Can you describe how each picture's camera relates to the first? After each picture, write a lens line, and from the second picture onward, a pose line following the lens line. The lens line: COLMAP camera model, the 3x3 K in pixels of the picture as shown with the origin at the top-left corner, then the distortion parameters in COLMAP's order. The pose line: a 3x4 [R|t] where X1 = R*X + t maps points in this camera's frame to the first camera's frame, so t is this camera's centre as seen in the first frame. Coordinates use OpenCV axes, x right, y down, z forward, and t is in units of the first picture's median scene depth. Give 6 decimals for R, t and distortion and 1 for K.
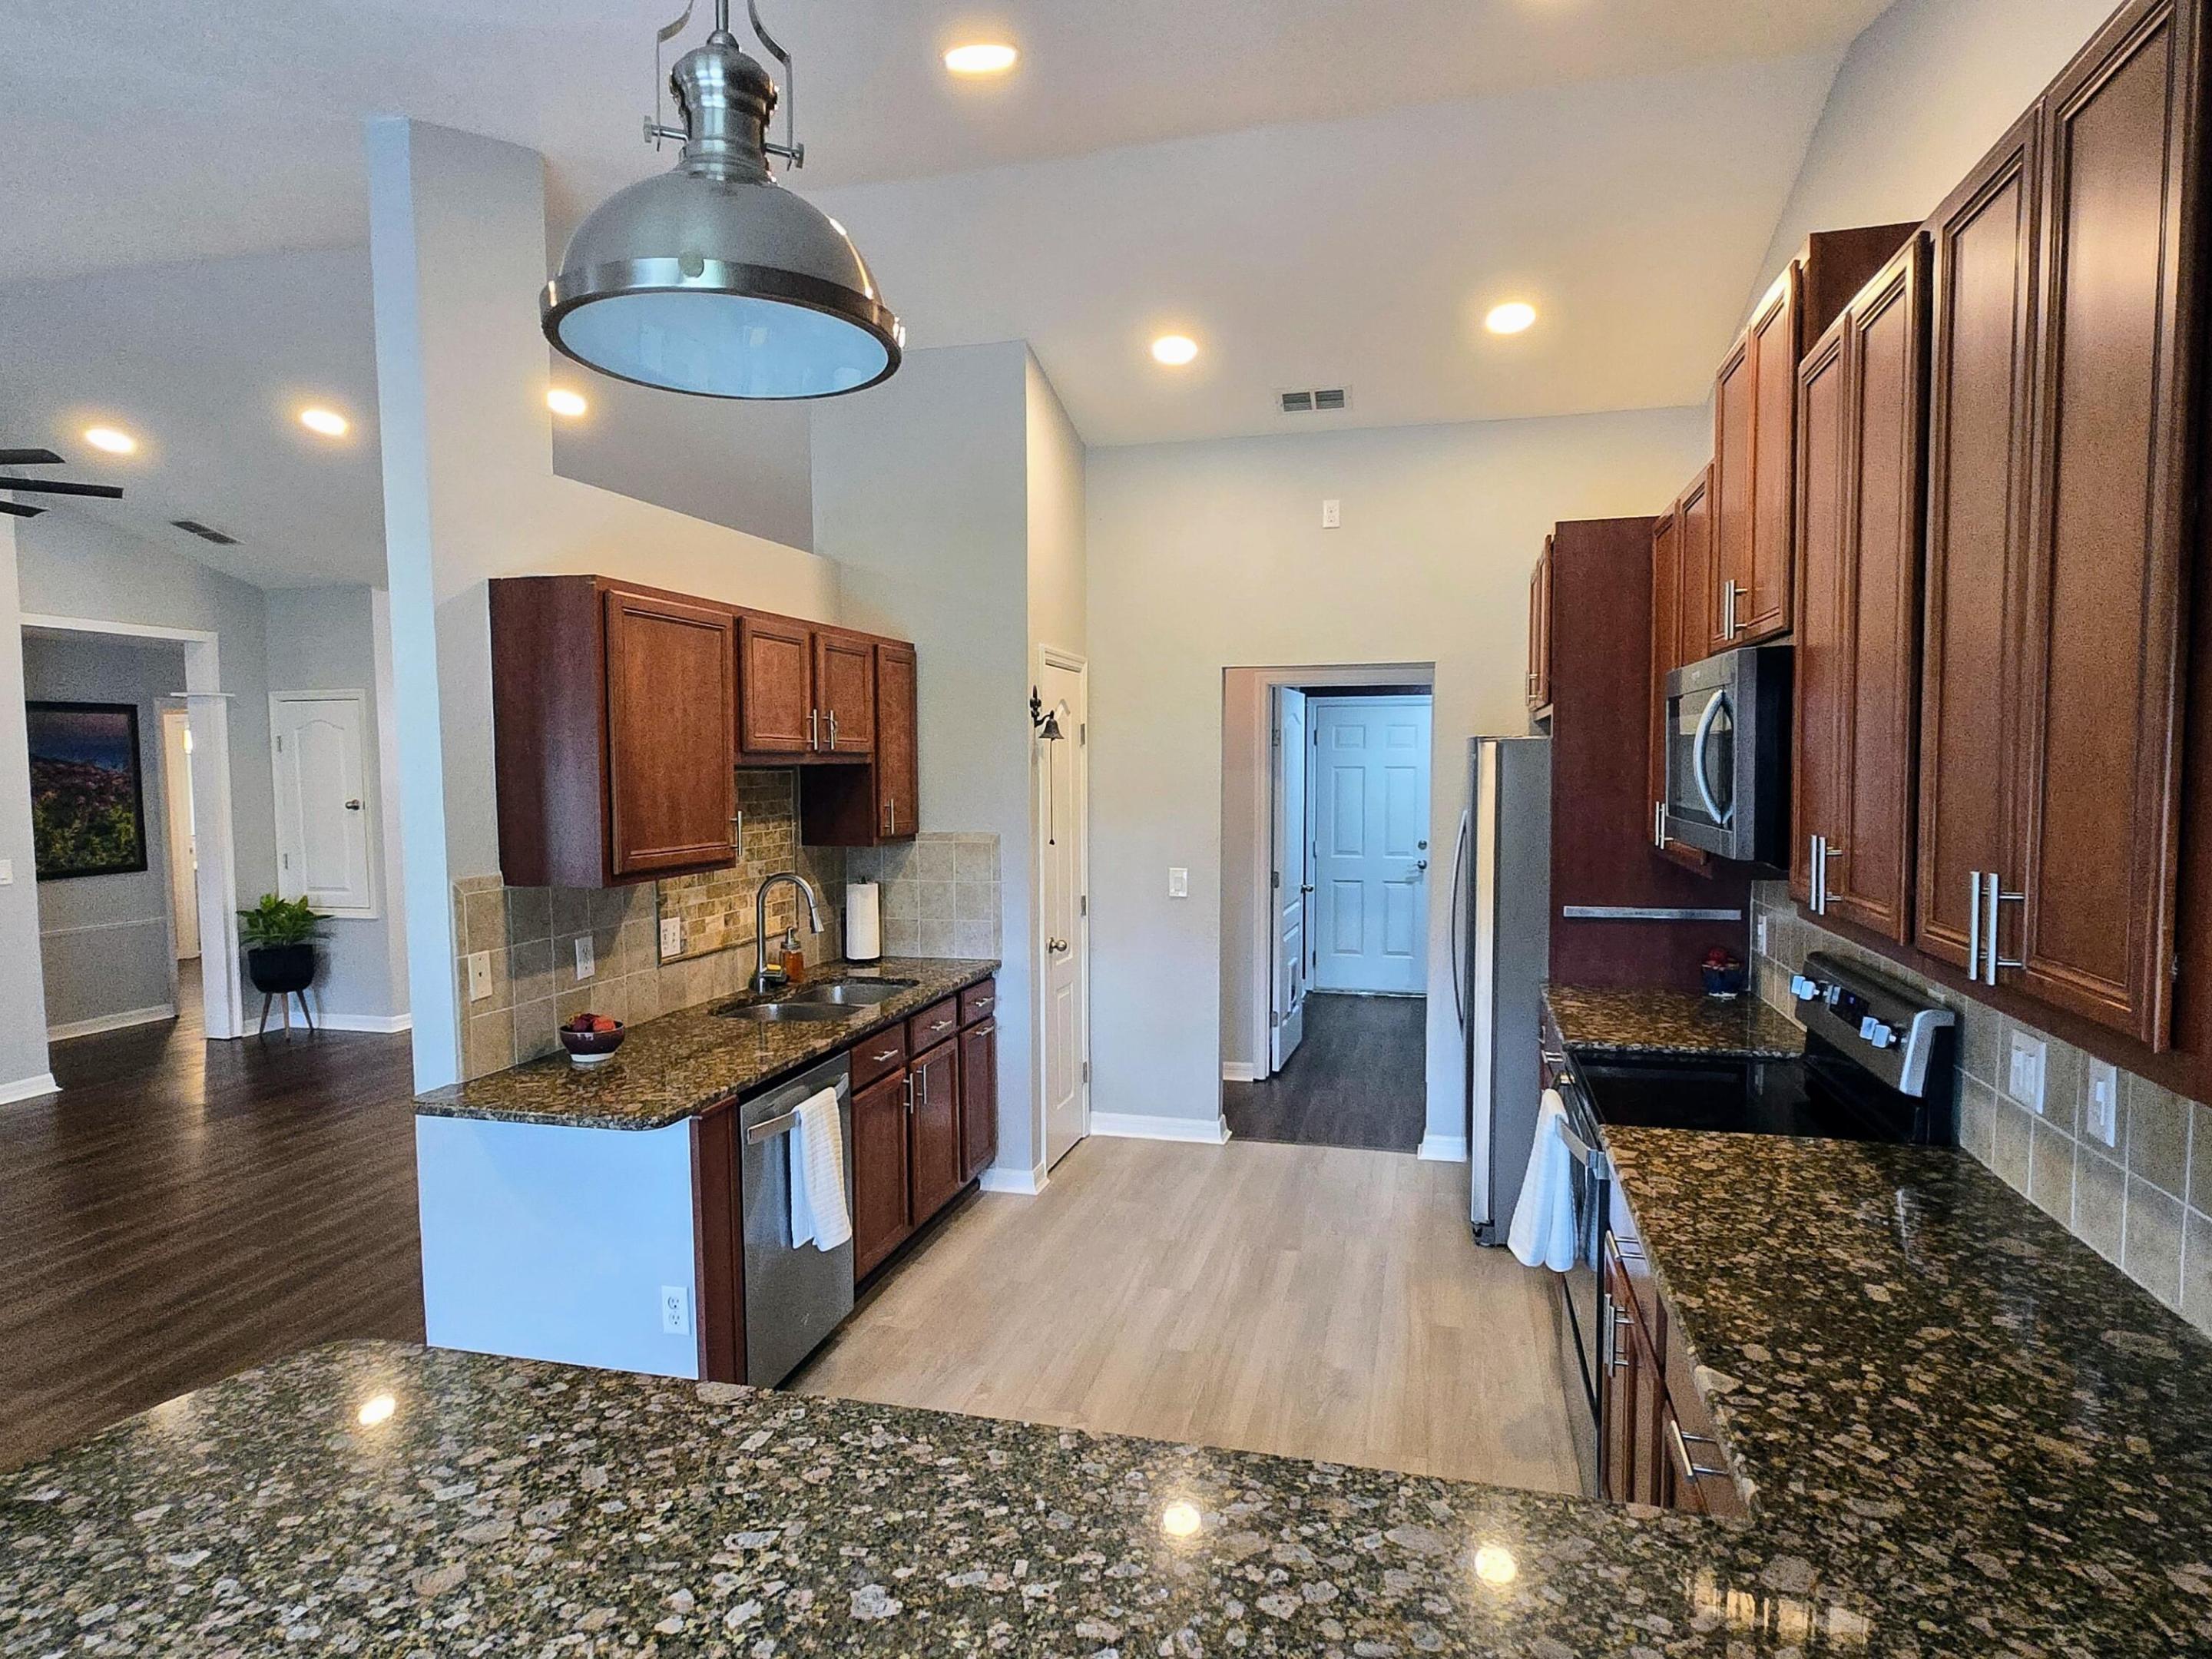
lens RADIAL K [[1268.1, 0, 1106.0], [0, 1268.1, 829.5], [0, 0, 1]] dist [0.013631, -0.001881]
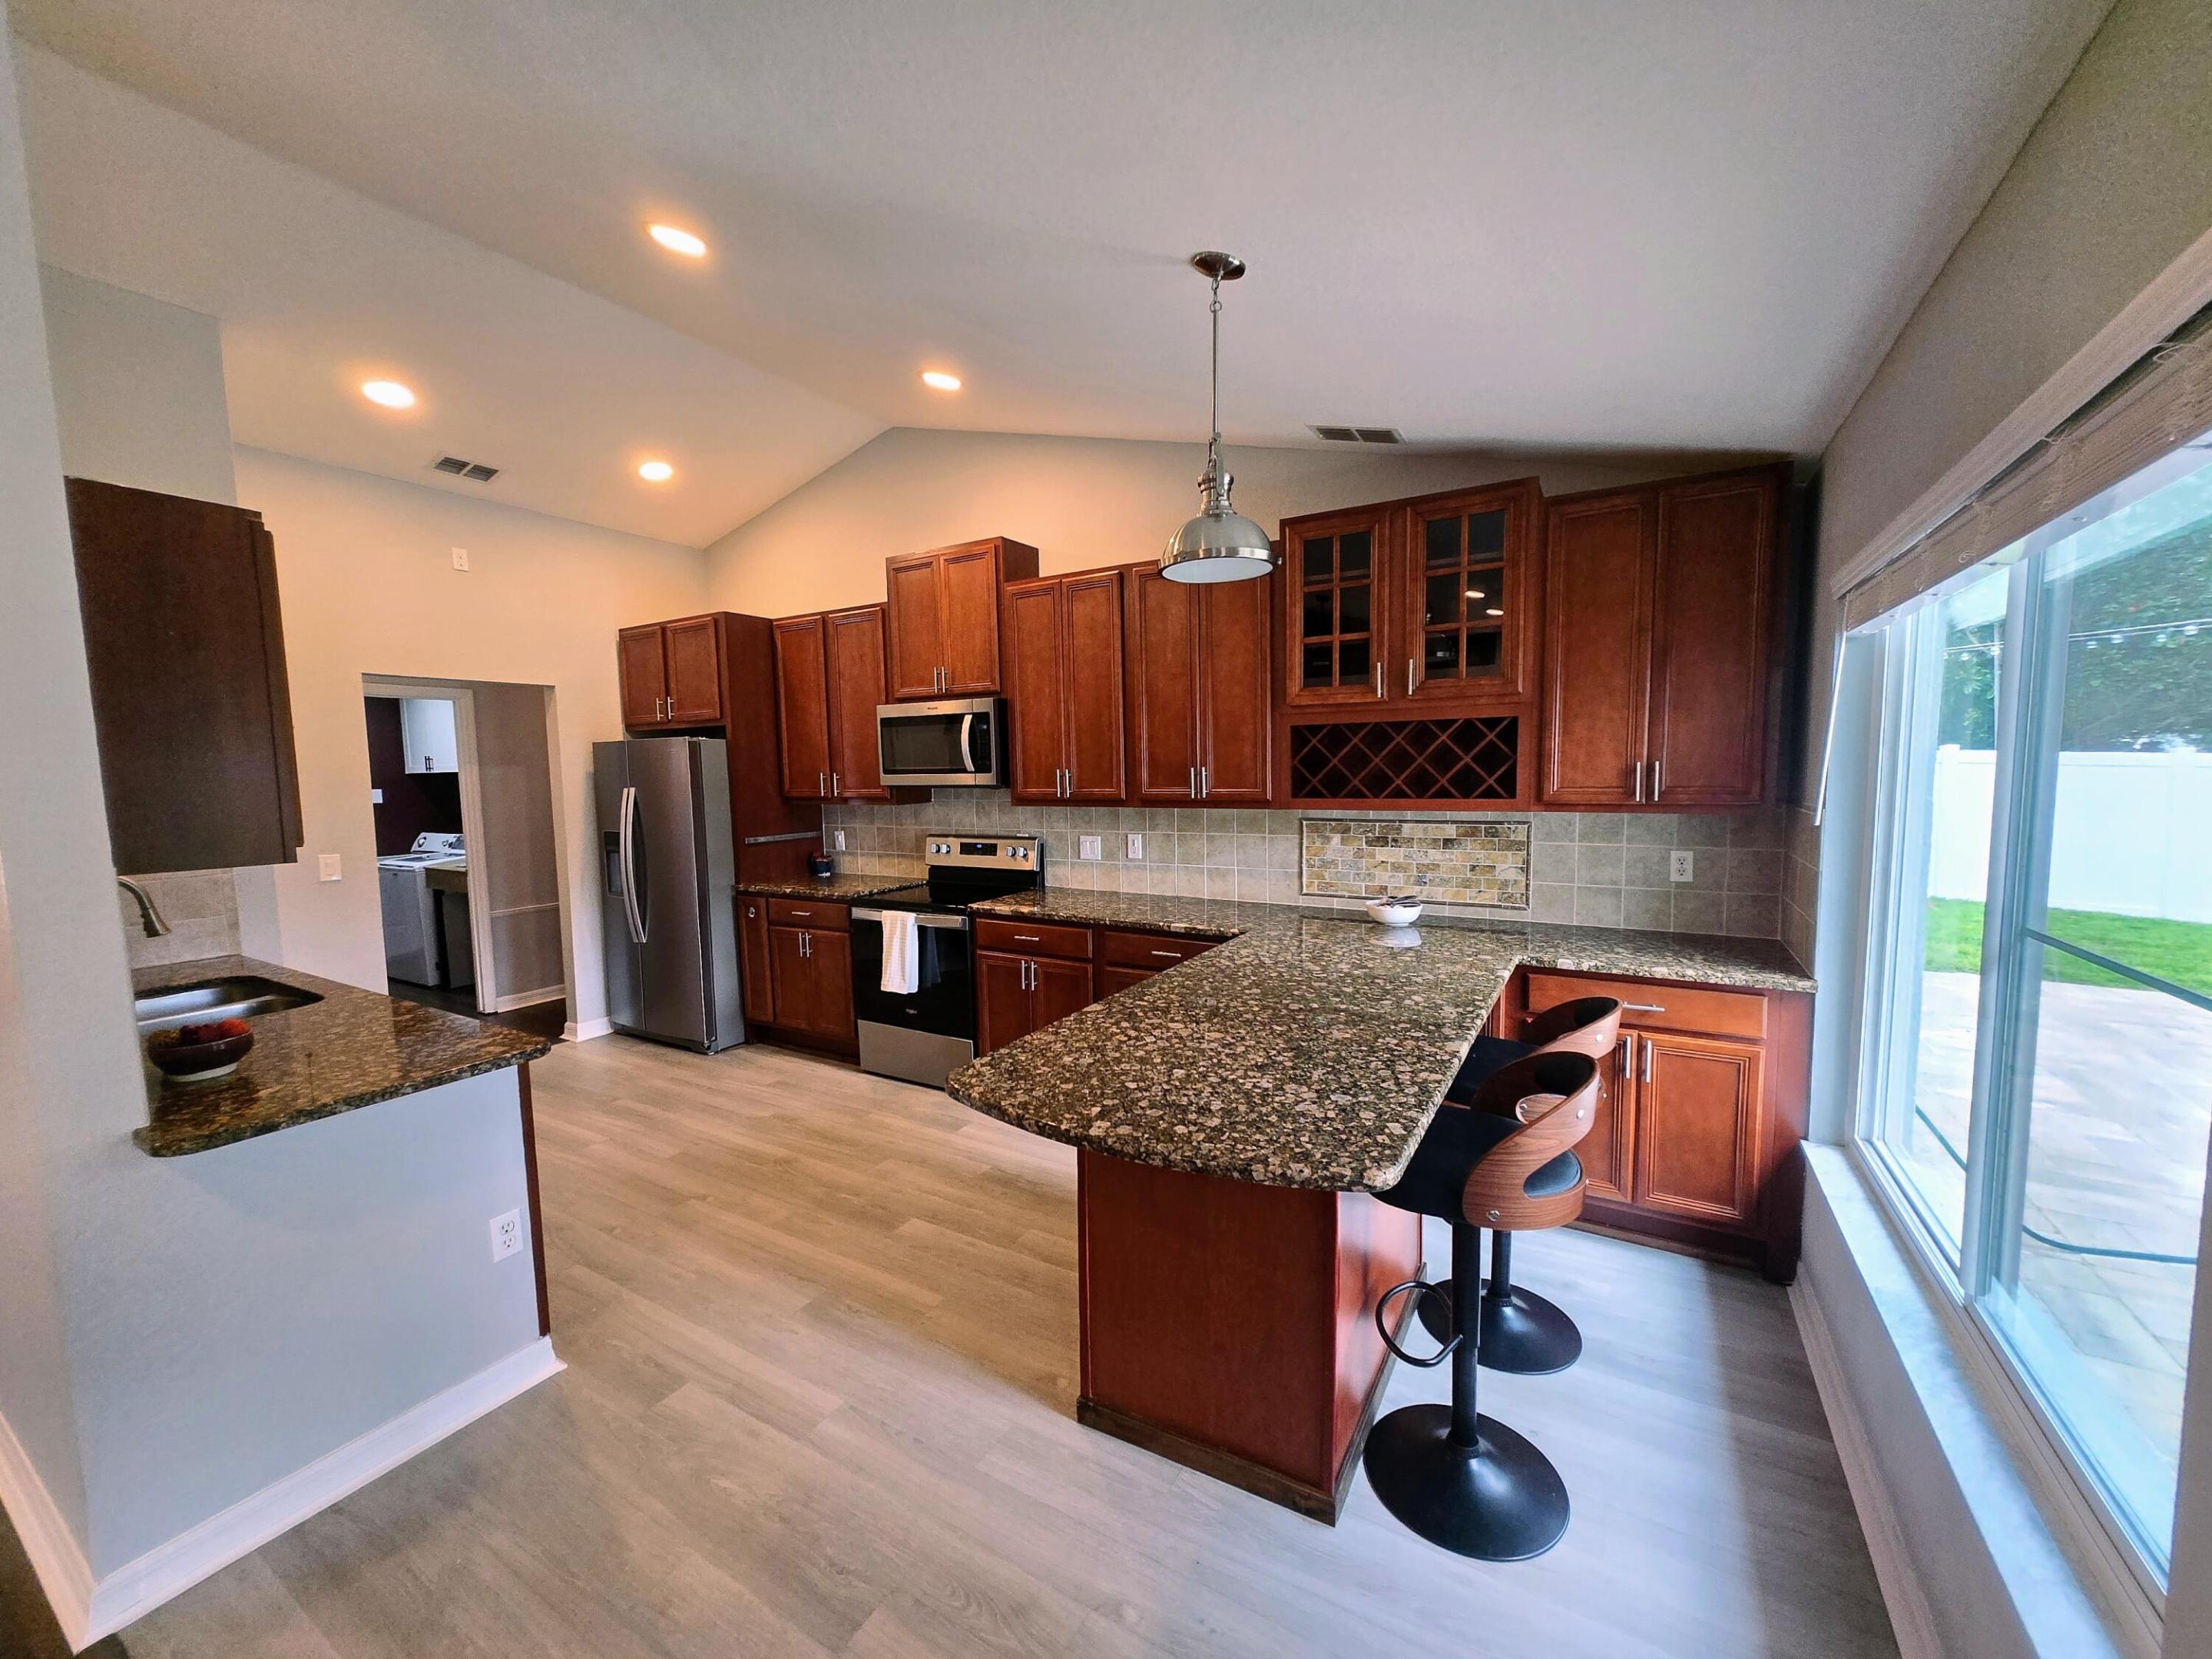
lens RADIAL K [[854.1, 0, 1103.4], [0, 854.1, 845.2], [0, 0, 1]] dist [0.006563, -0.000746]
pose [[0.285535, -0.087939, 0.954325, -0.619924], [0.069670, 0.995051, 0.070846, 0.022455], [-0.955832, 0.046258, 0.290249, 0.202061]]
